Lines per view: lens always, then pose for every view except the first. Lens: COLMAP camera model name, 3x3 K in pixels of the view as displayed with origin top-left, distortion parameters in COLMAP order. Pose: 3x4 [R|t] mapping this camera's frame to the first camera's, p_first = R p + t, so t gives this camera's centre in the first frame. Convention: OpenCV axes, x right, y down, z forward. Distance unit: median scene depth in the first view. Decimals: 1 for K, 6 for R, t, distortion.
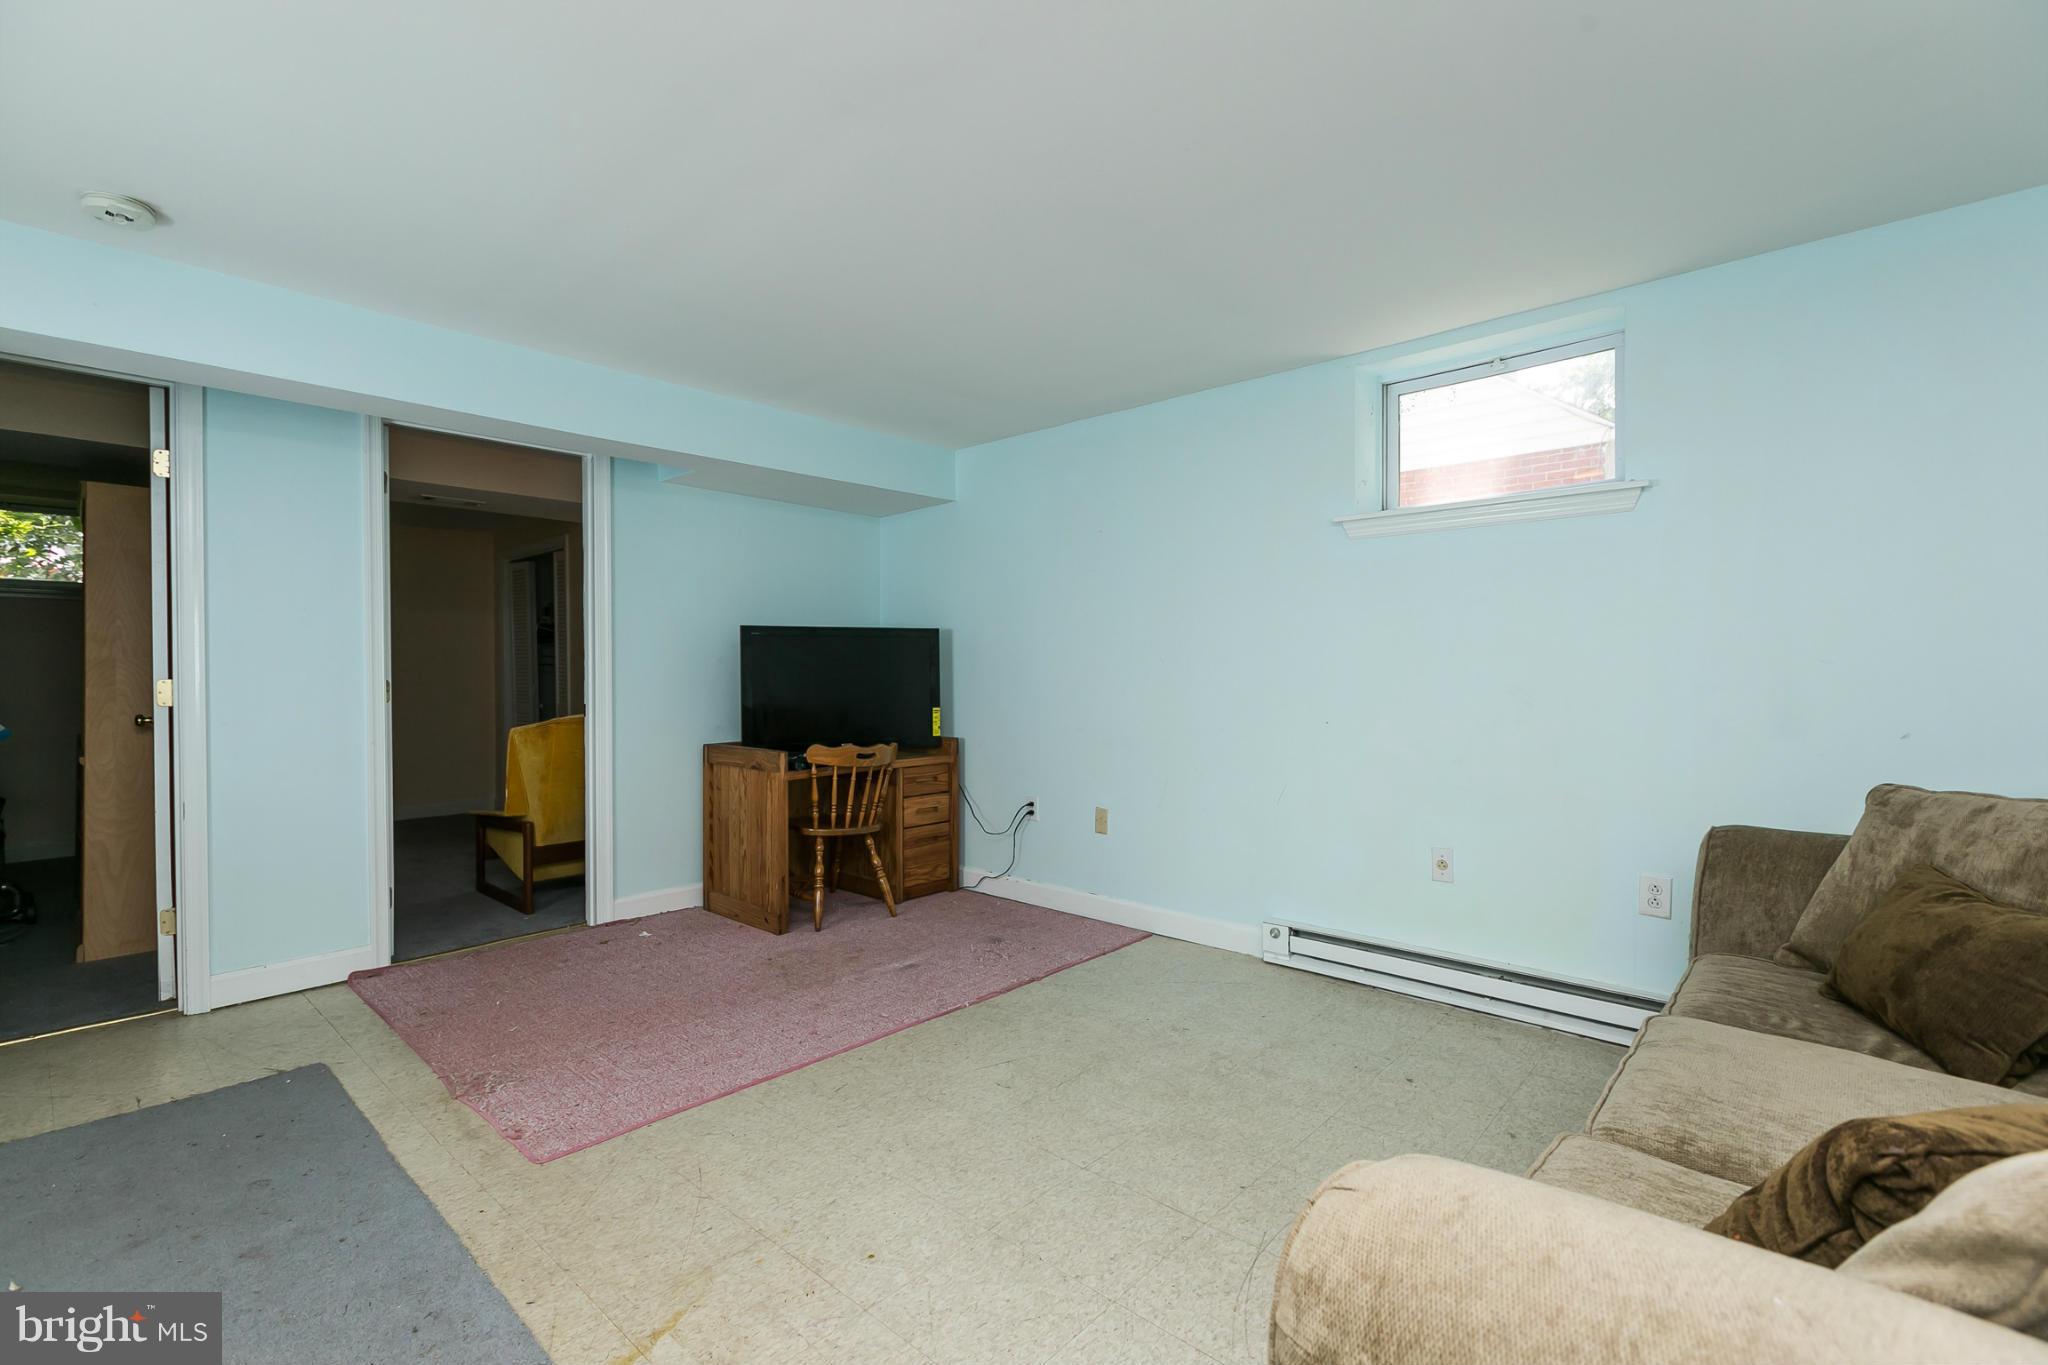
lens RADIAL K [[910.5, 0, 1011.4], [0, 910.5, 669.1], [0, 0, 1]] dist [0.001608, -0.001679]
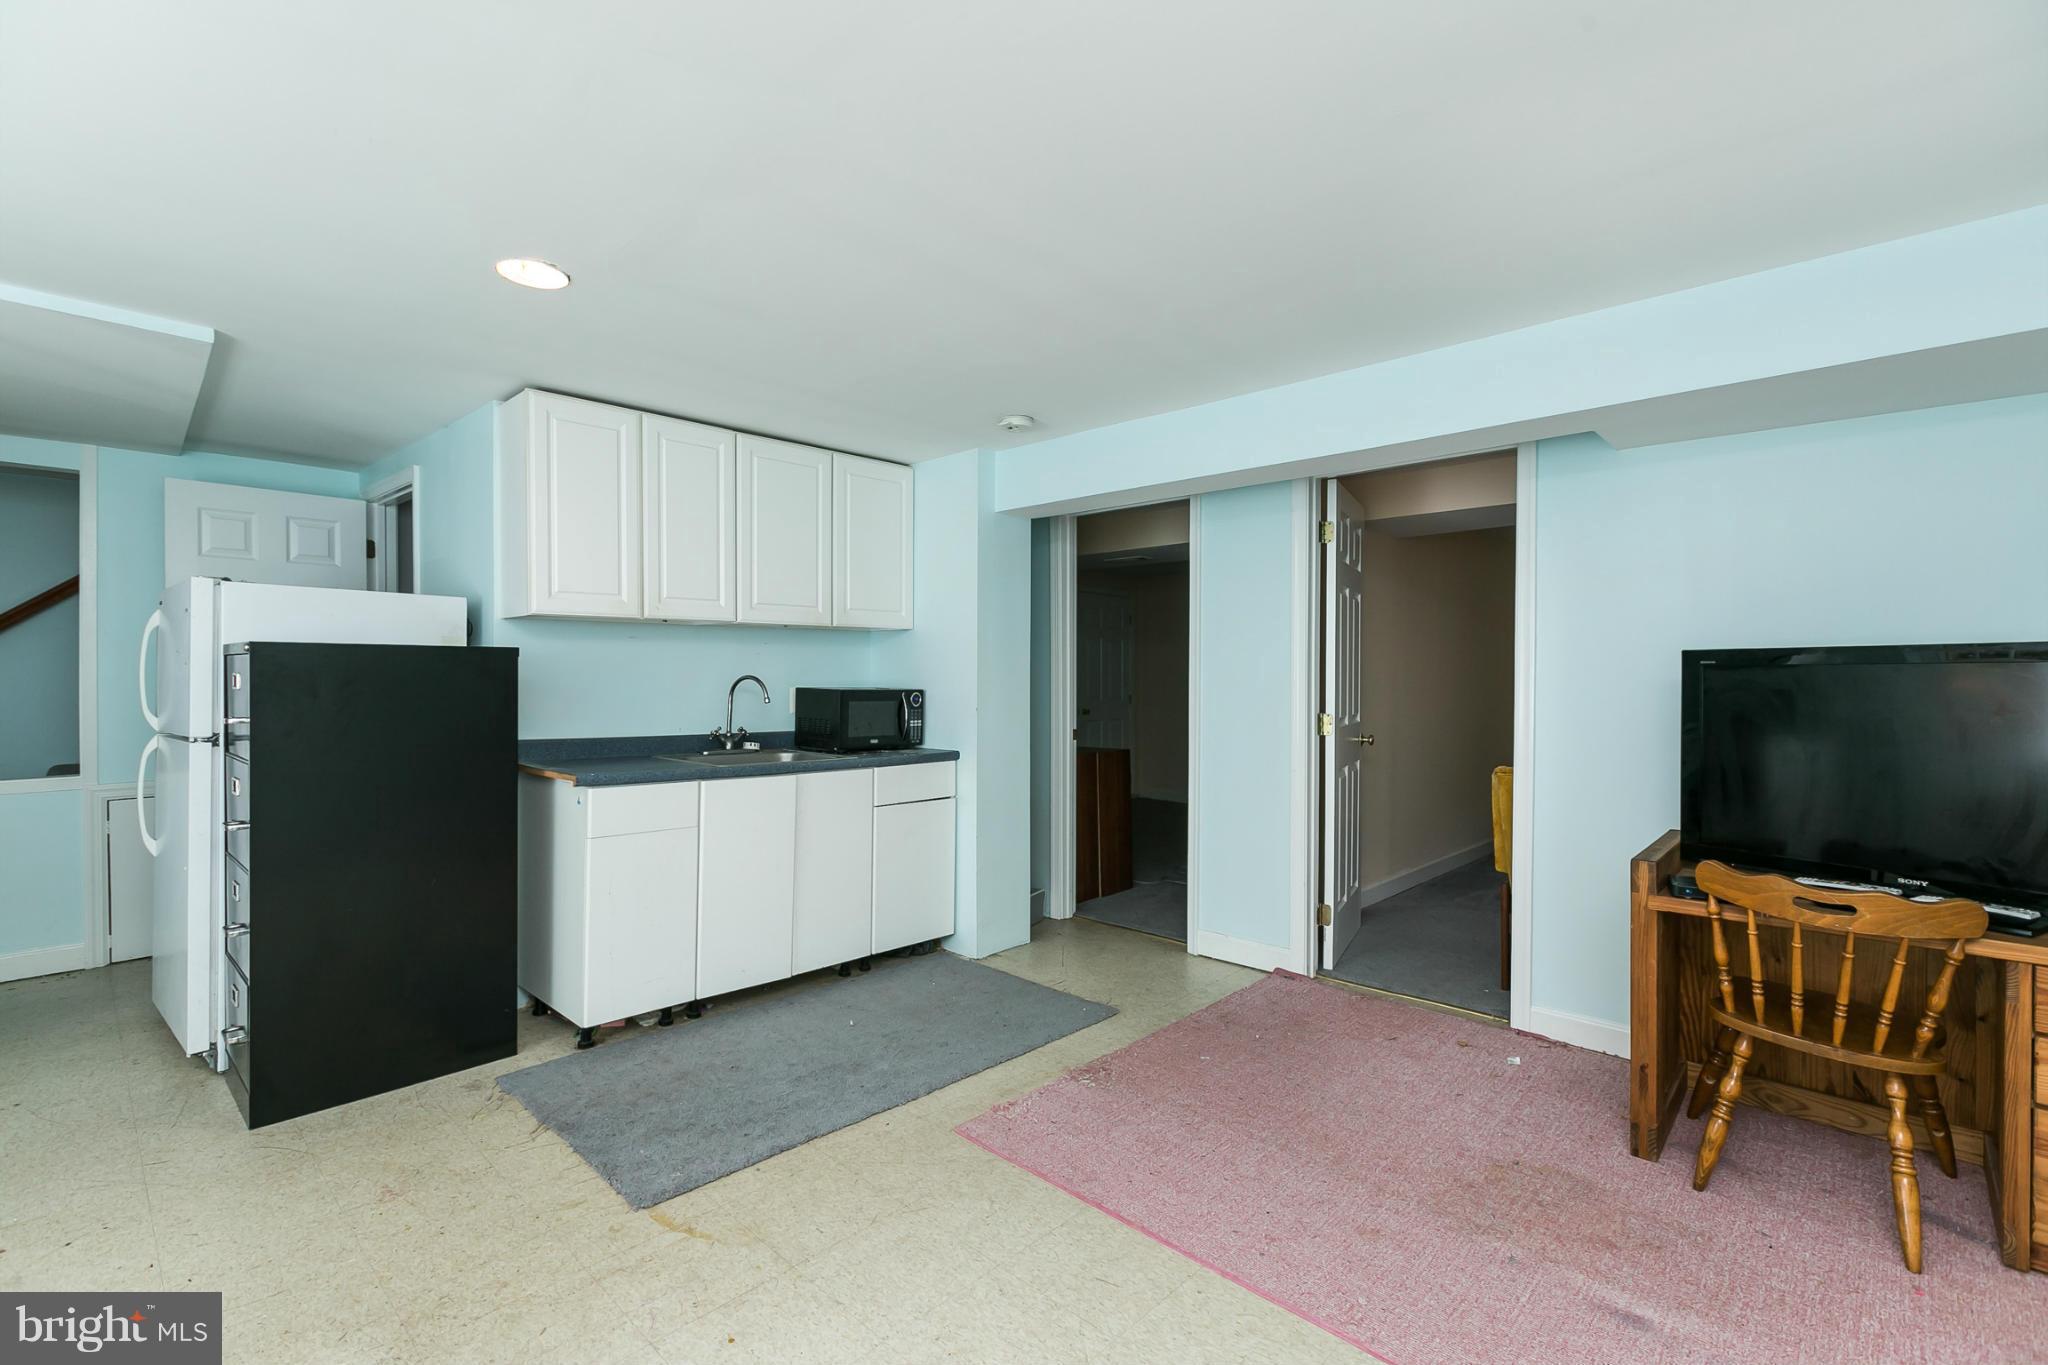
lens RADIAL K [[910.5, 0, 1008.3], [0, 910.5, 688.4], [0, 0, 1]] dist [0.001608, -0.001679]
pose [[-0.020096, 0.020281, -0.999592, 0.404591], [-0.001980, 0.999791, 0.020325, -0.038636], [0.999796, 0.002387, -0.020052, 0.661333]]
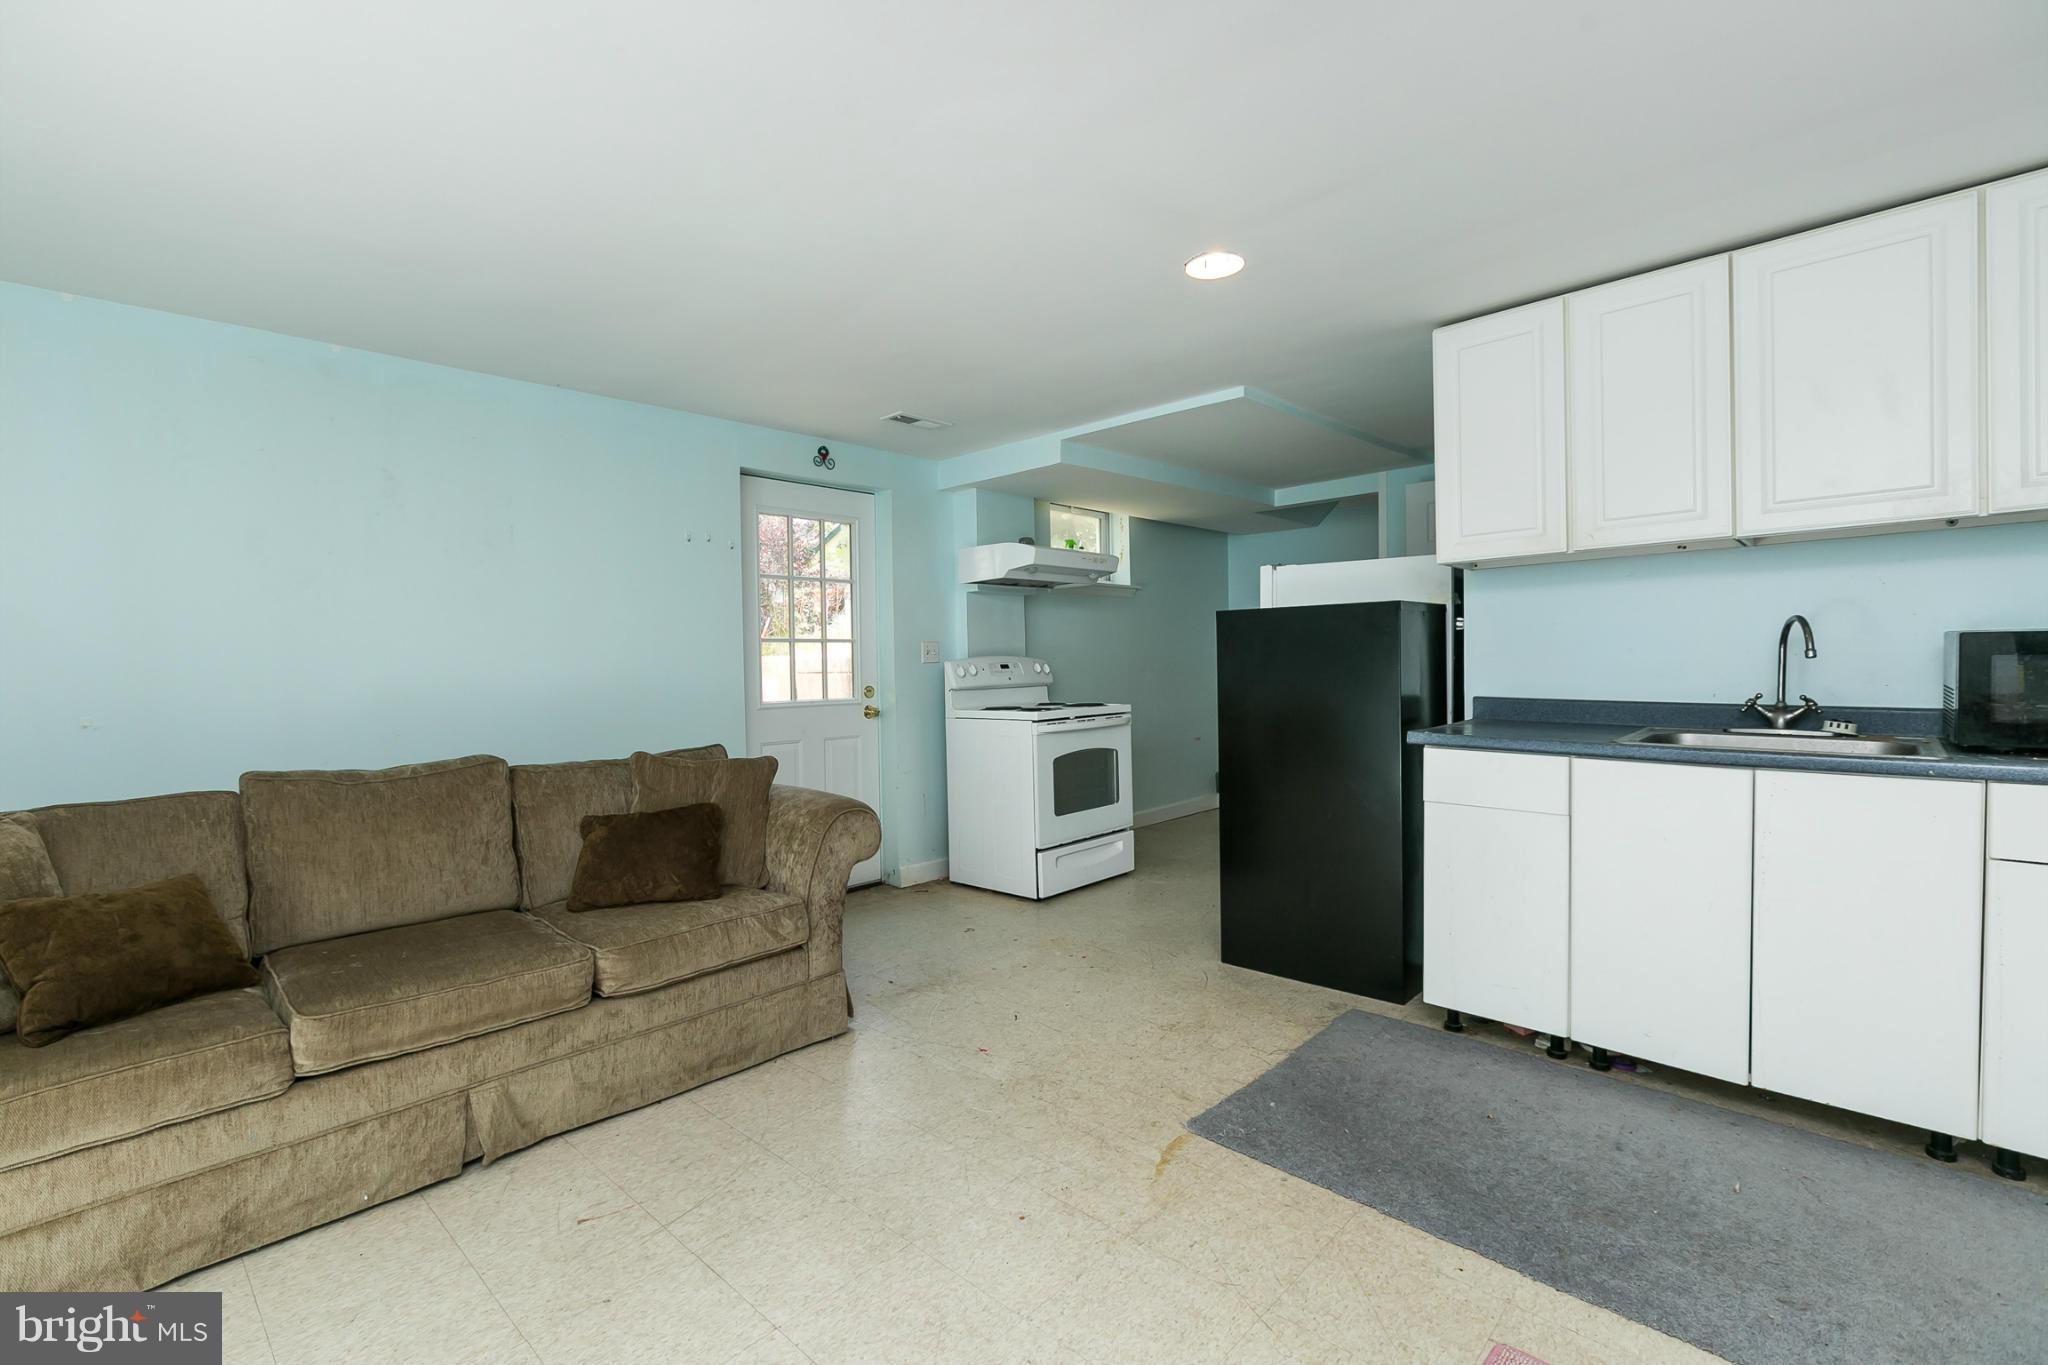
lens RADIAL K [[910.5, 0, 1011.8], [0, 910.5, 673.7], [0, 0, 1]] dist [0.001608, -0.001679]
pose [[-0.999402, 0.027374, 0.021111, -0.091777], [0.027731, 0.999474, 0.016793, -0.014675], [-0.020640, 0.017368, -0.999636, 1.048674]]
